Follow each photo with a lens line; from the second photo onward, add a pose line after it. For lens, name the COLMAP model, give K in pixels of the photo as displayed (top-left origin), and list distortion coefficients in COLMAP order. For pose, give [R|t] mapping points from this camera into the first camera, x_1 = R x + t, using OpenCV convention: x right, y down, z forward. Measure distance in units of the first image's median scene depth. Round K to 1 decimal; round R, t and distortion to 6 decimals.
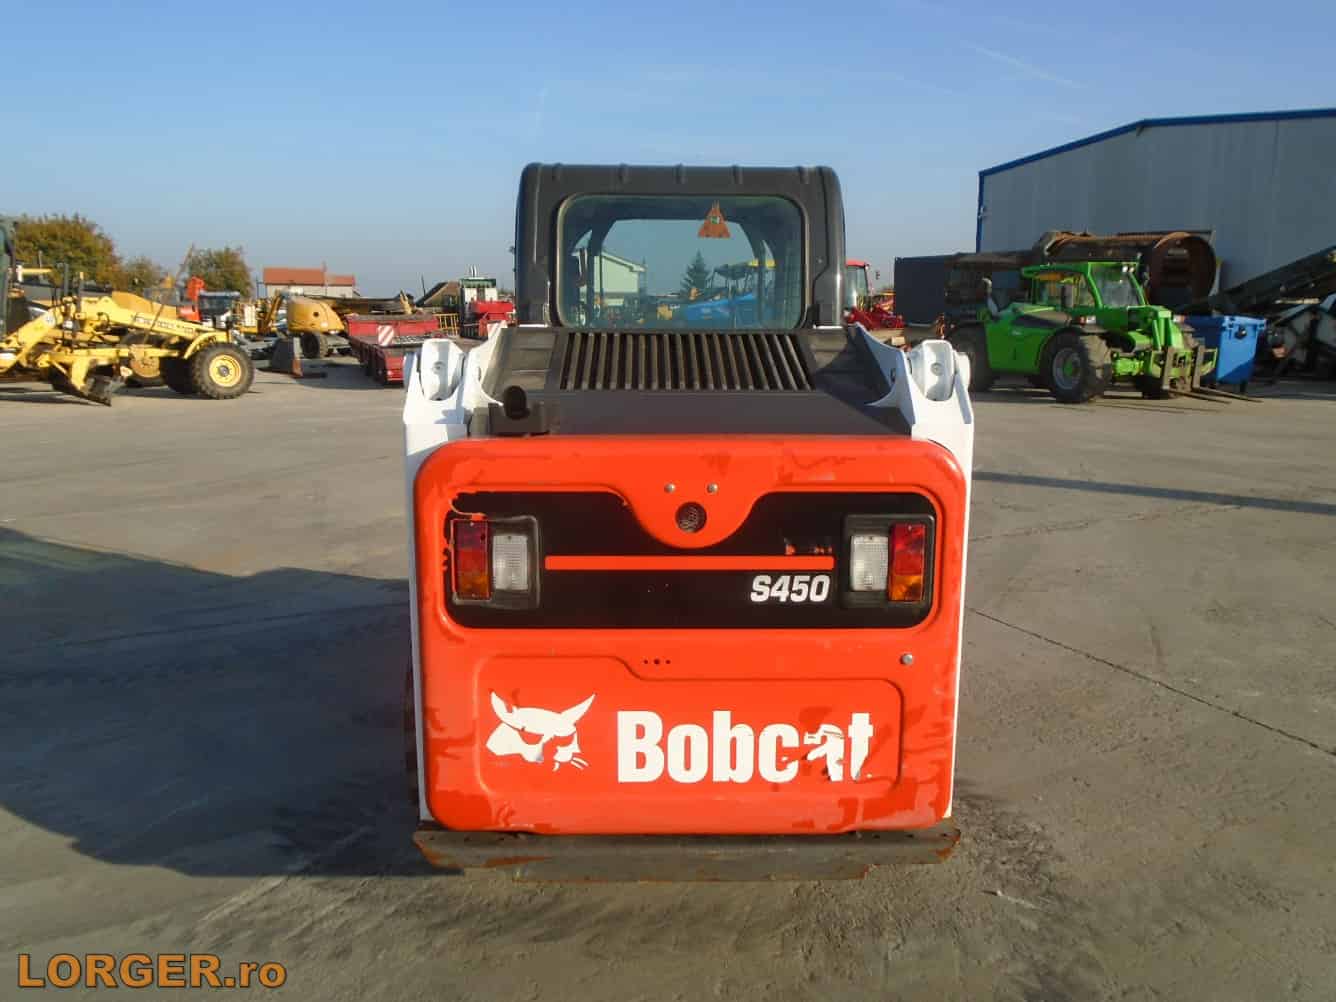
lens RADIAL K [[1002.8, 0, 669.9], [0, 1002.8, 497.7], [0, 0, 1]] dist [-0.000271, 0.001188]
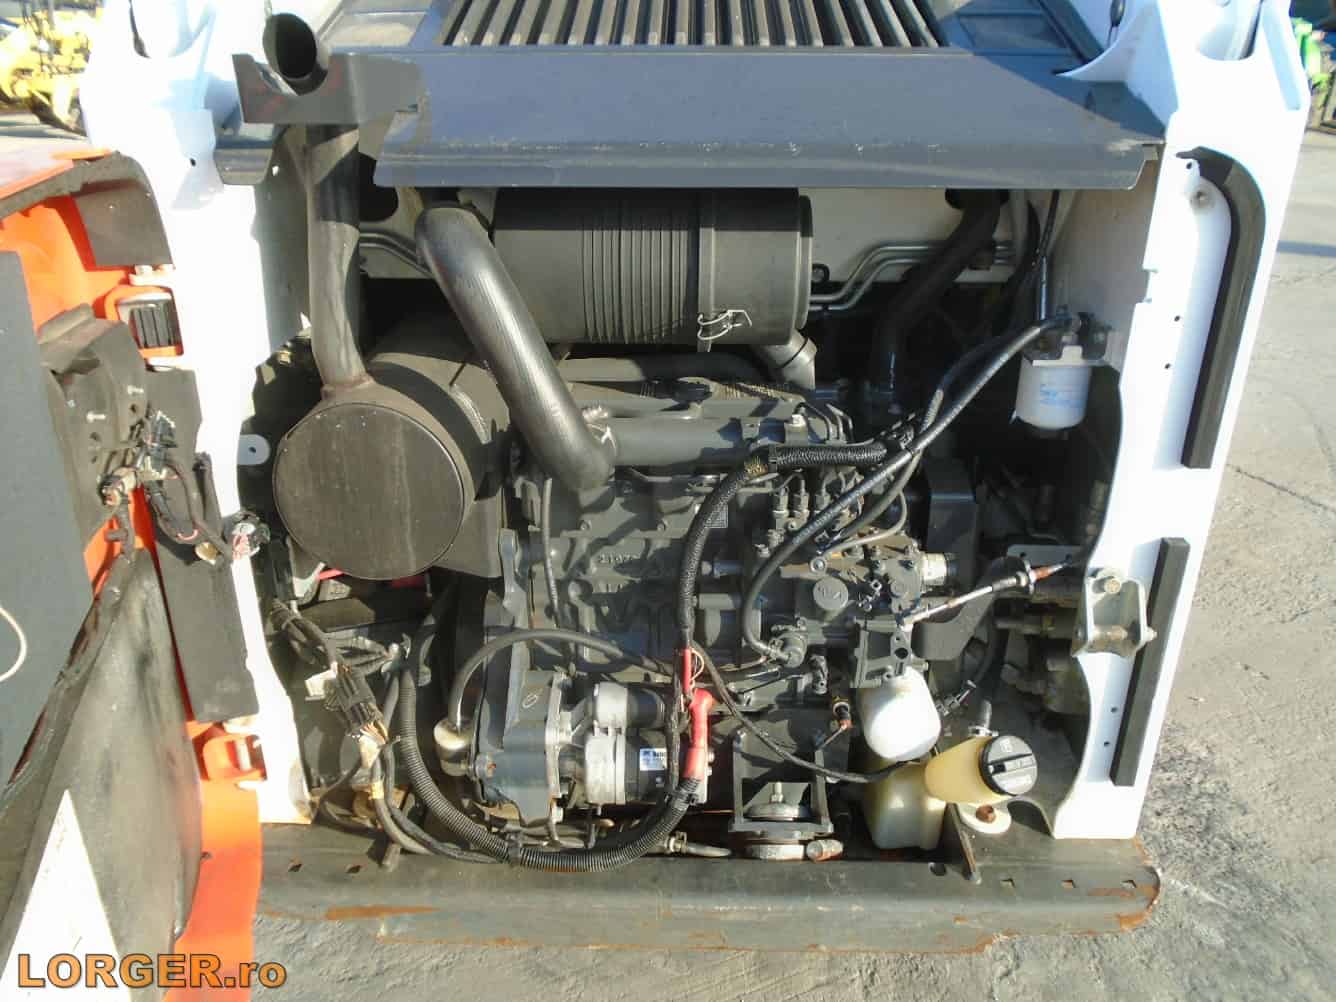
lens RADIAL K [[1046.3, 0, 668.0], [0, 1046.3, 501.0], [0, 0, 1]] dist [-0.001623, 0.003161]
pose [[0.999101, 0.016478, -0.039052, 0.024204], [-0.006849, 0.971990, 0.234922, -0.007195], [0.041829, -0.234443, 0.971230, 0.346788]]
